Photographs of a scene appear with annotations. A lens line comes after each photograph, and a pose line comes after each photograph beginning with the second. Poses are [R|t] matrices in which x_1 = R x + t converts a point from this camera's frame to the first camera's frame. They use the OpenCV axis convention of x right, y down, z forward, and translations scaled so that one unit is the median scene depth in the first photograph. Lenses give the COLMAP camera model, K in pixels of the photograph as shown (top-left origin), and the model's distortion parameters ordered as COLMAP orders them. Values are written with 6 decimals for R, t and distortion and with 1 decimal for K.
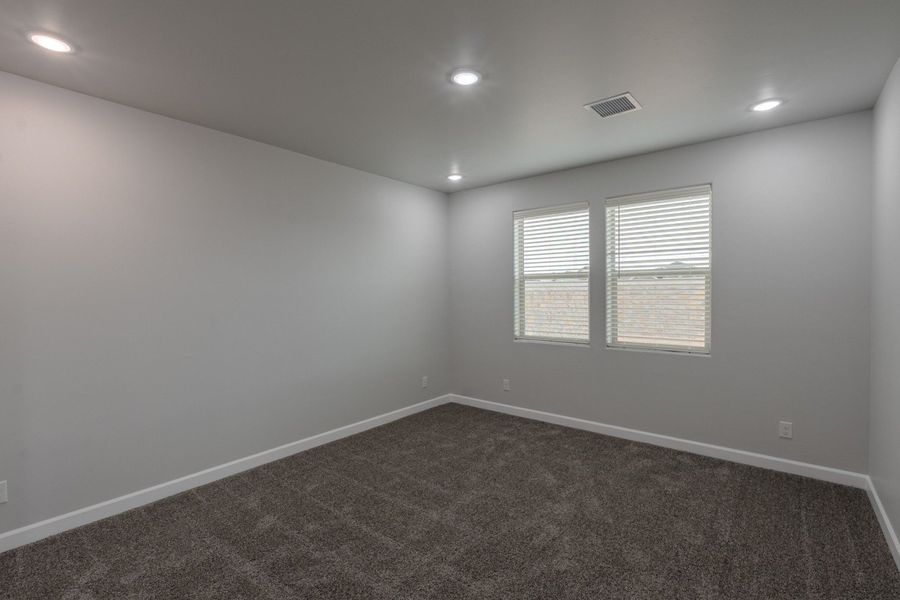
lens RADIAL K [[416.9, 0, 450.0], [0, 416.9, 300.0], [0, 0, 1]] dist [-0.004208, -0.000365]
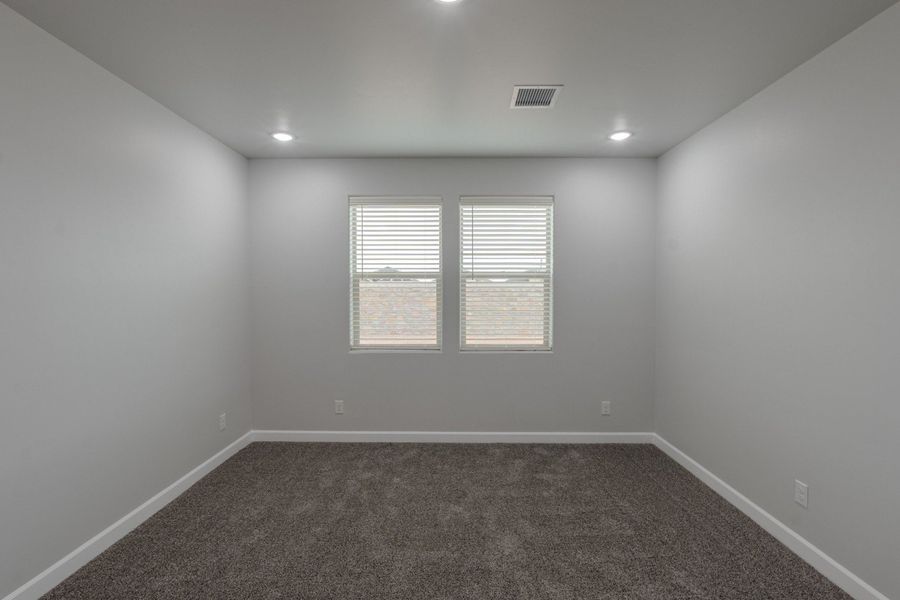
lens RADIAL K [[416.9, 0, 450.0], [0, 416.9, 300.0], [0, 0, 1]] dist [-0.004208, -0.000365]
pose [[0.776292, -0.004541, 0.630357, -0.244019], [0.006098, 0.999981, -0.000307, -0.004707], [-0.630344, 0.004082, 0.776305, 0.268442]]
